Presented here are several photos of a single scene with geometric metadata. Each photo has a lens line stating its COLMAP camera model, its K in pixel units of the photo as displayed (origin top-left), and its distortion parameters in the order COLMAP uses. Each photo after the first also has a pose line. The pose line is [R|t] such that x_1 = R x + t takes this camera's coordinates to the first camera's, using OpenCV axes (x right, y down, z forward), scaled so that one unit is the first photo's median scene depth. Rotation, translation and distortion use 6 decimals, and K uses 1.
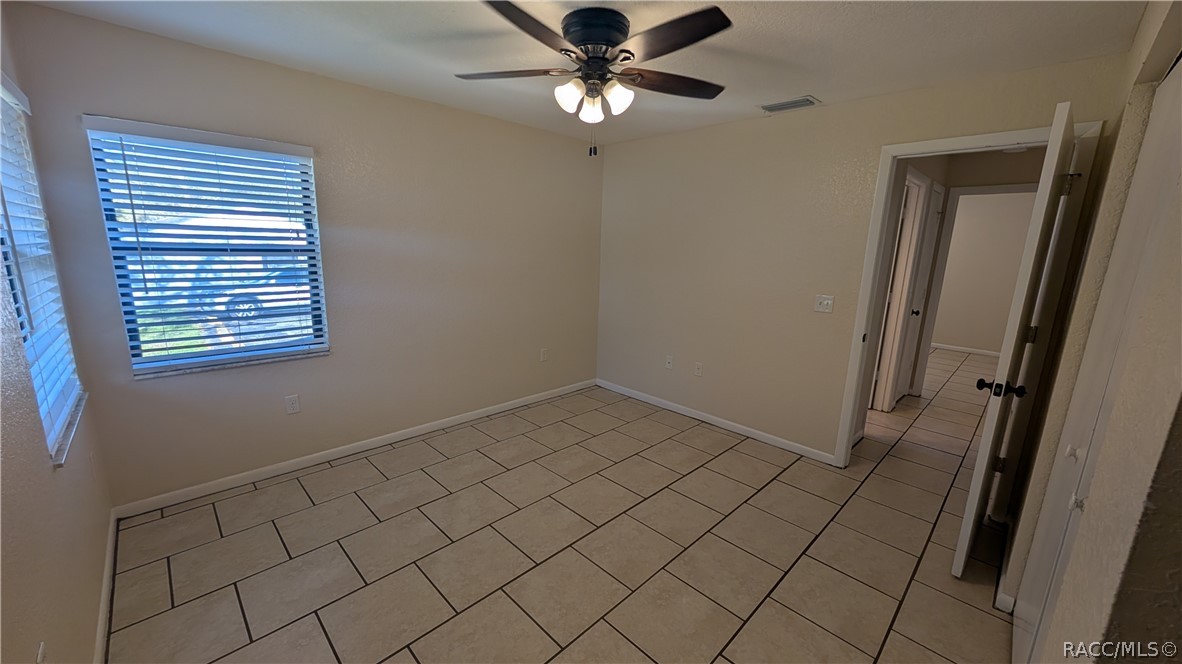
lens RADIAL K [[445.2, 0, 585.4], [0, 445.2, 335.7], [0, 0, 1]] dist [0.000392, 0.000013]
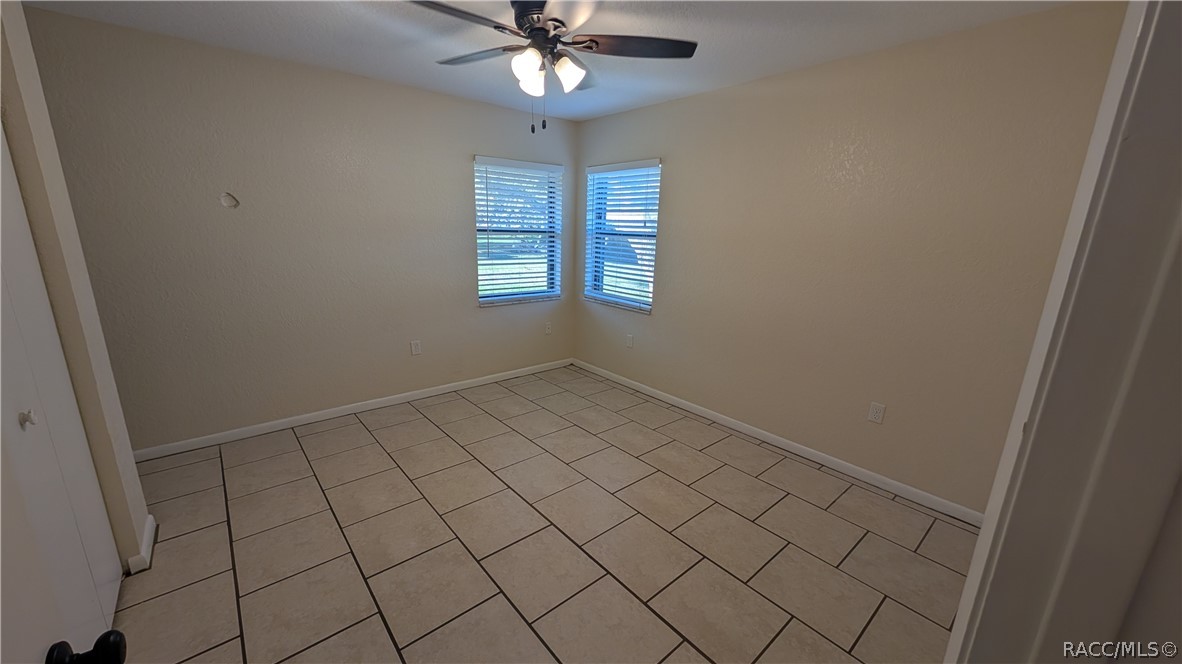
lens RADIAL K [[445.2, 0, 585.4], [0, 445.2, 335.7], [0, 0, 1]] dist [0.000392, 0.000013]
pose [[-0.069438, 0.211777, -0.974848, 0.883239], [-0.230024, 0.947475, 0.222215, -0.175943], [0.970705, 0.239669, -0.017077, 1.003618]]
